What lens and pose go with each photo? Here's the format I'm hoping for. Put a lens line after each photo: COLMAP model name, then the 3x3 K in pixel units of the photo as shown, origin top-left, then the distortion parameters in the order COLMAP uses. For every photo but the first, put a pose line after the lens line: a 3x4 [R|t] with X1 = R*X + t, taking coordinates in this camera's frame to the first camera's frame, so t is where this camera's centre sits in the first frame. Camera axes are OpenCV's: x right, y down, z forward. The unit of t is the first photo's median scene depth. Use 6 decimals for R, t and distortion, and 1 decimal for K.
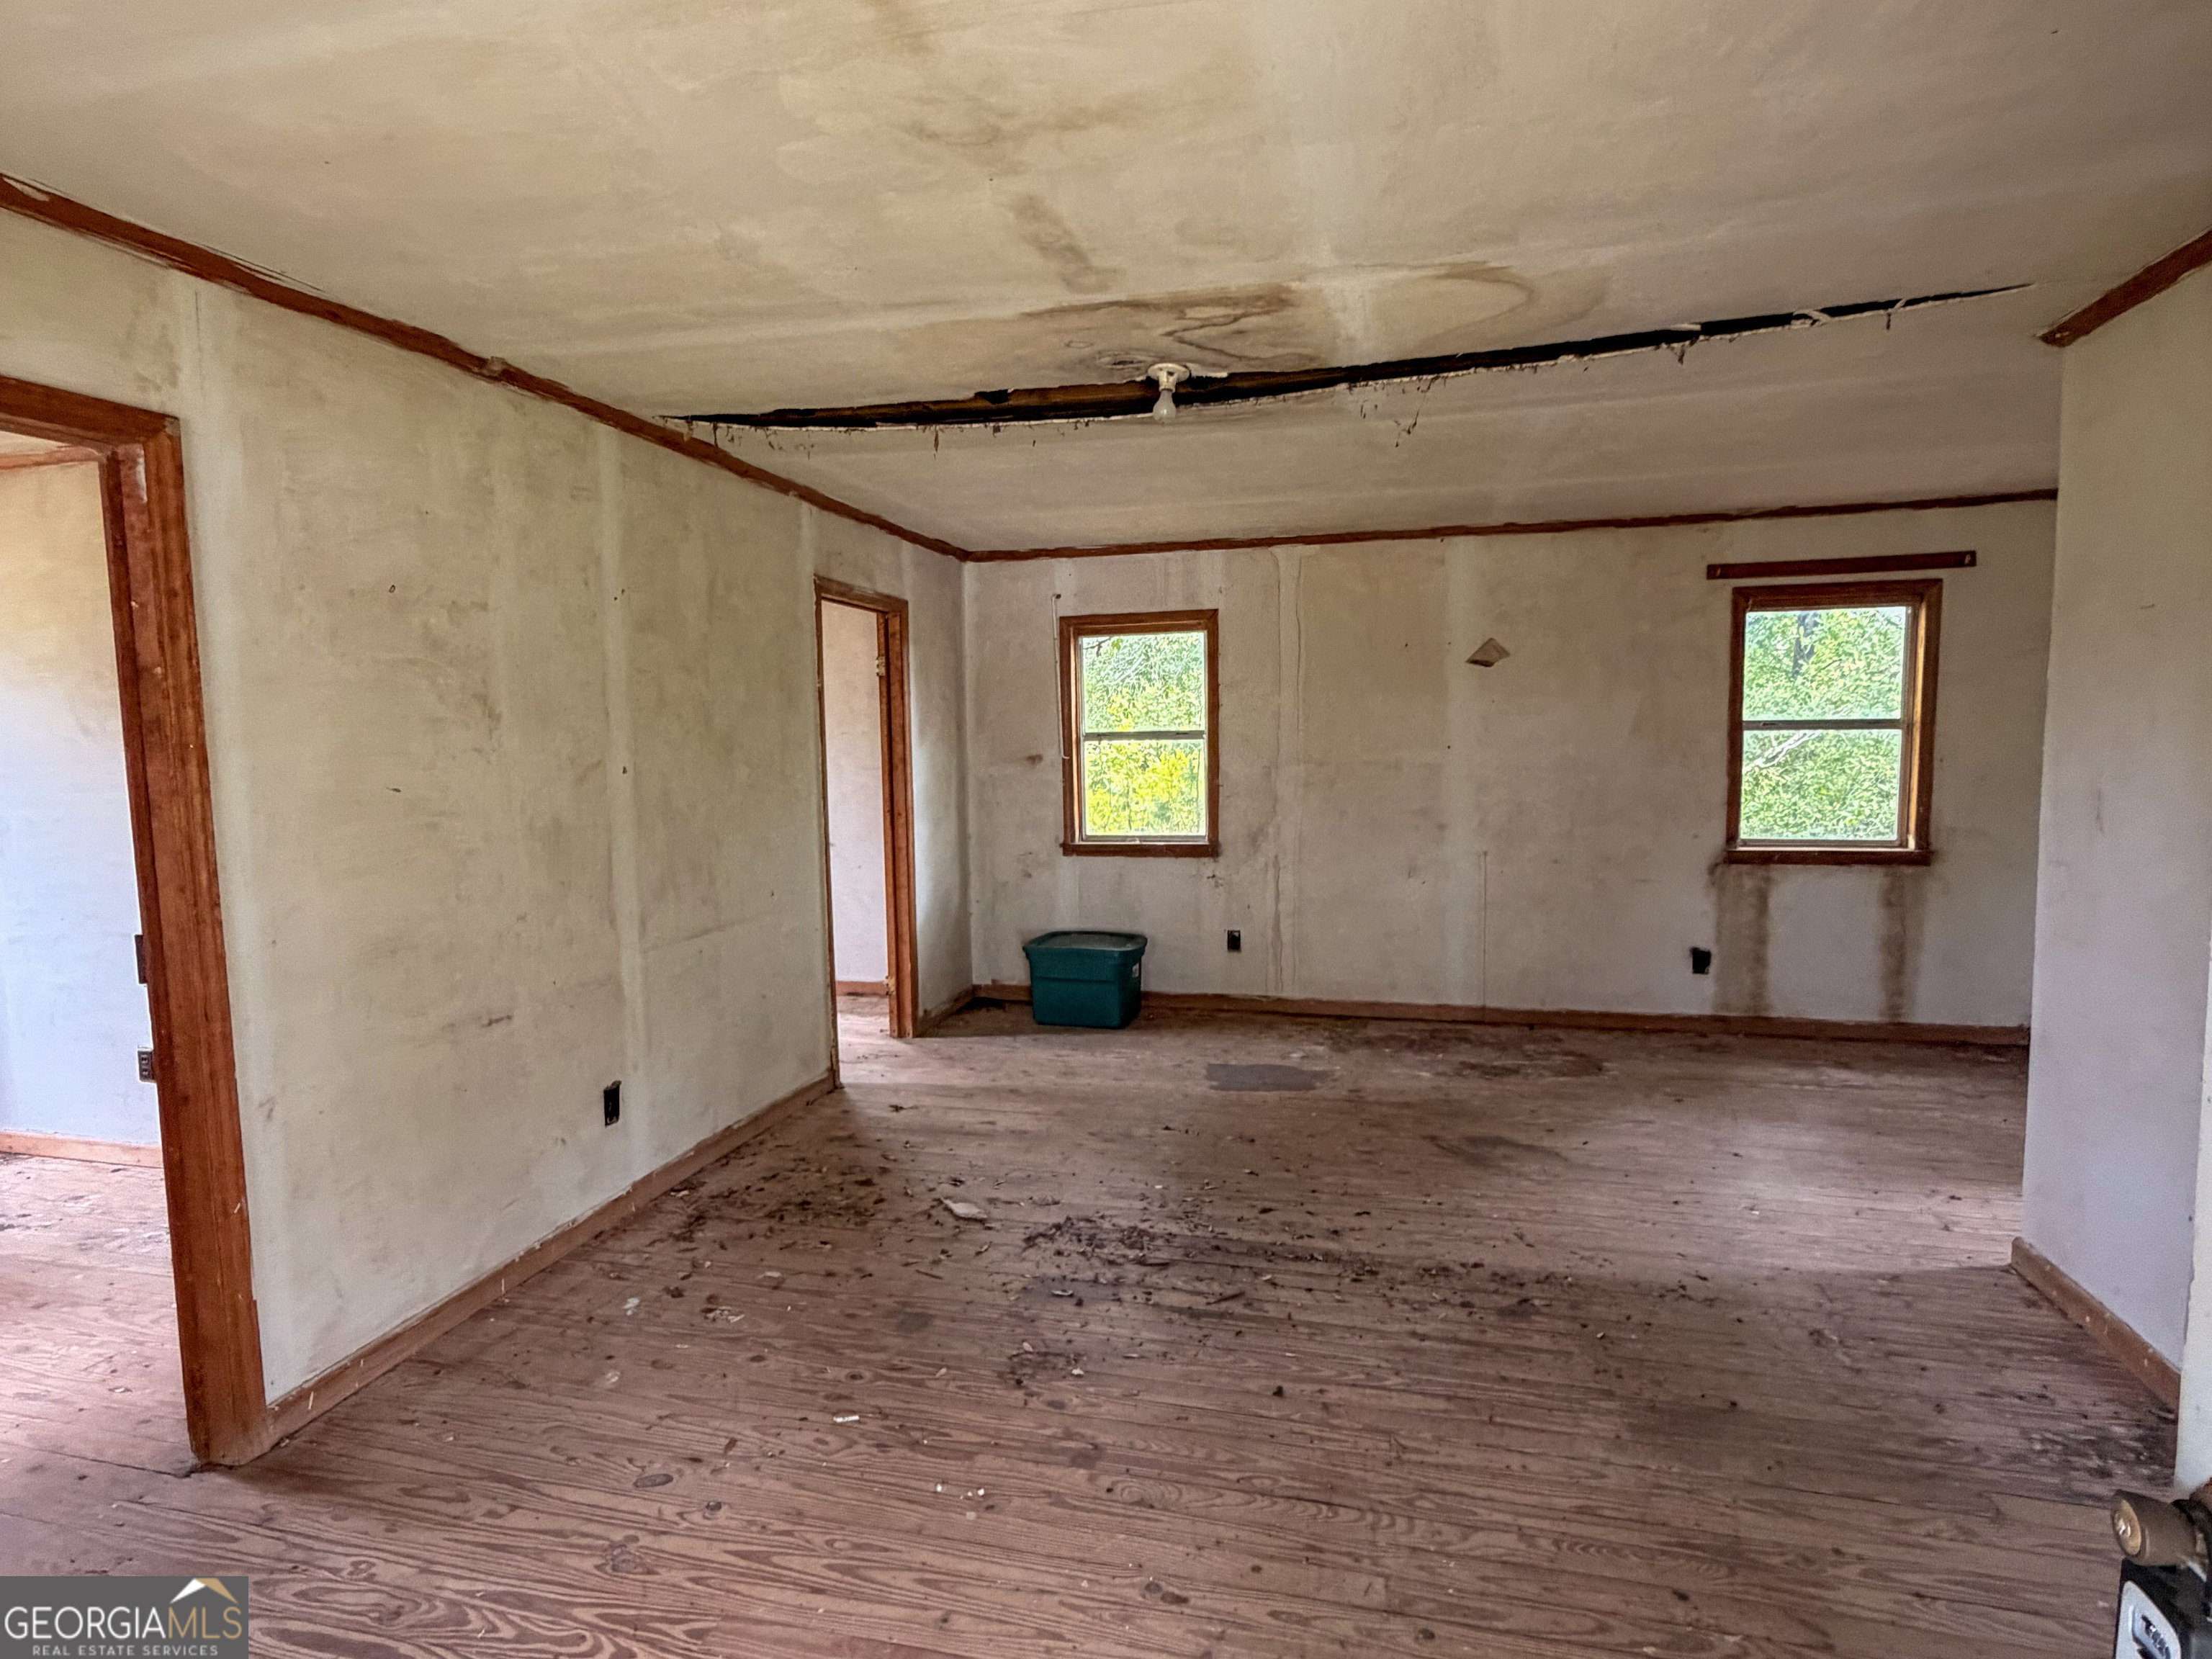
lens RADIAL K [[1180.5, 0, 1106.6], [0, 1180.5, 831.8], [0, 0, 1]] dist [-0.001307, -0.000736]
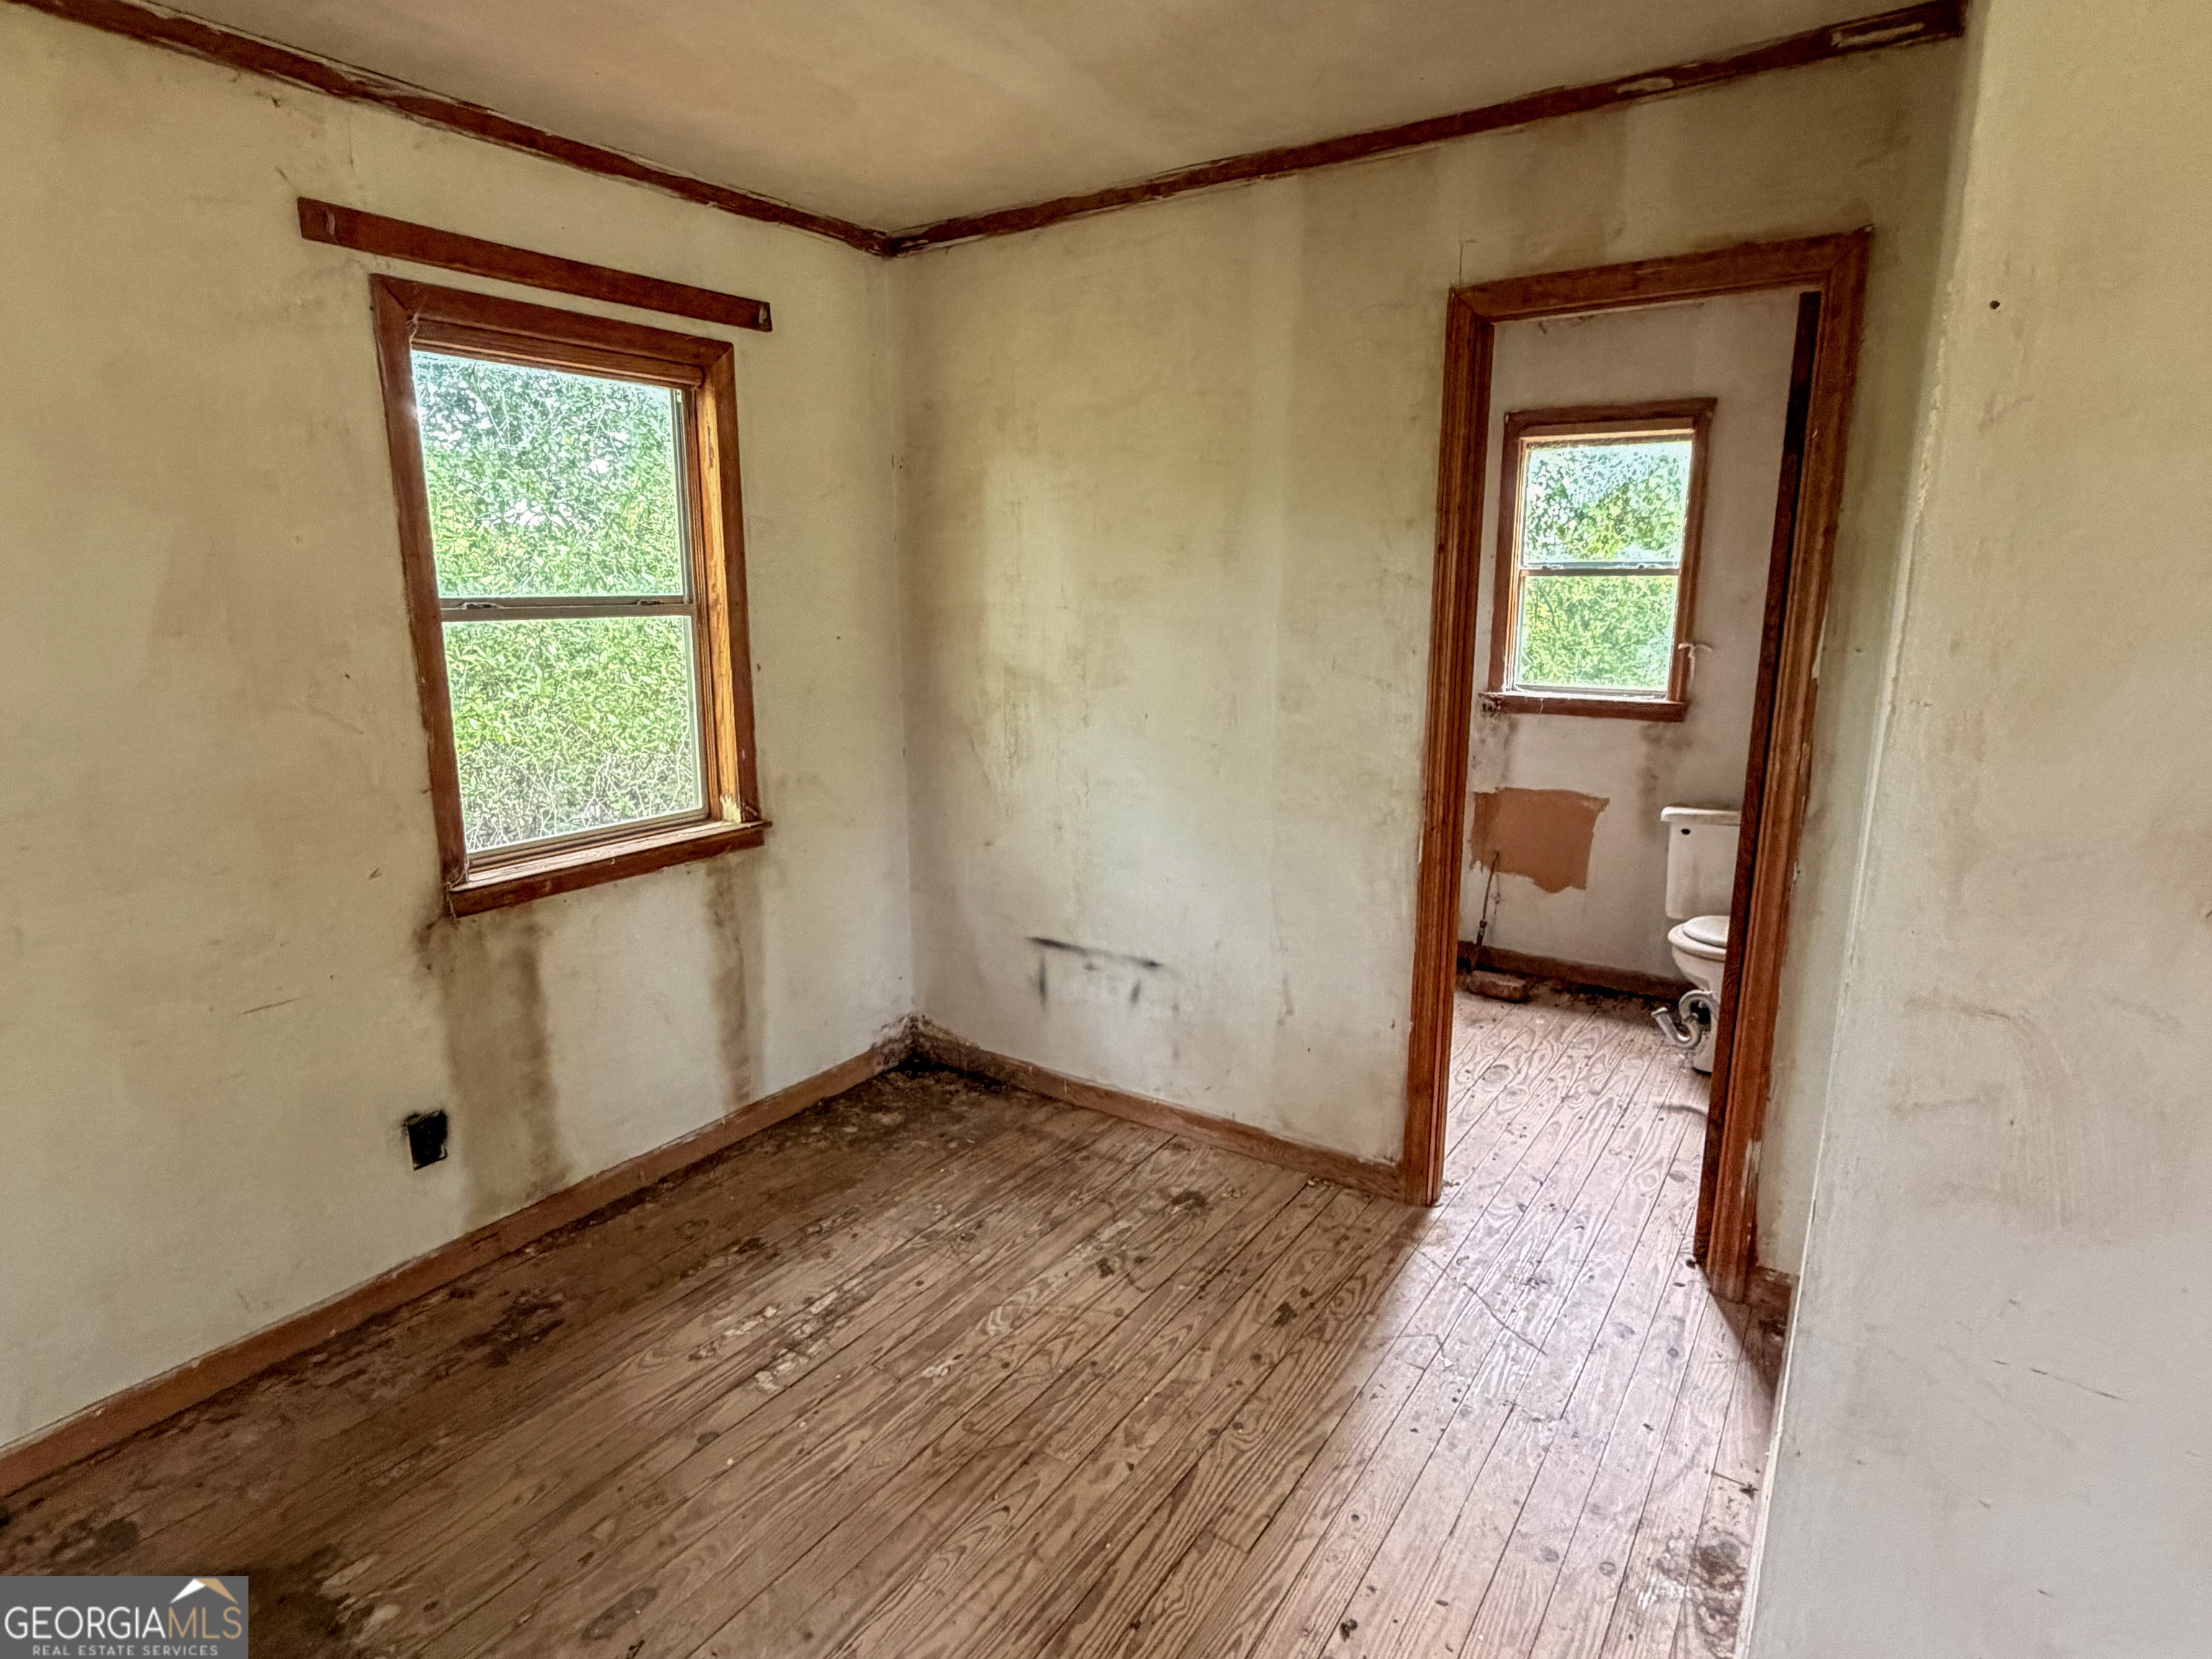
lens RADIAL K [[1180.5, 0, 1106.5], [0, 1180.5, 823.6], [0, 0, 1]] dist [-0.001307, -0.000736]
pose [[0.334569, -0.178193, 0.925371, 0.198543], [0.075013, 0.983880, 0.162339, -0.064757], [-0.939381, 0.015101, 0.342542, 0.615793]]
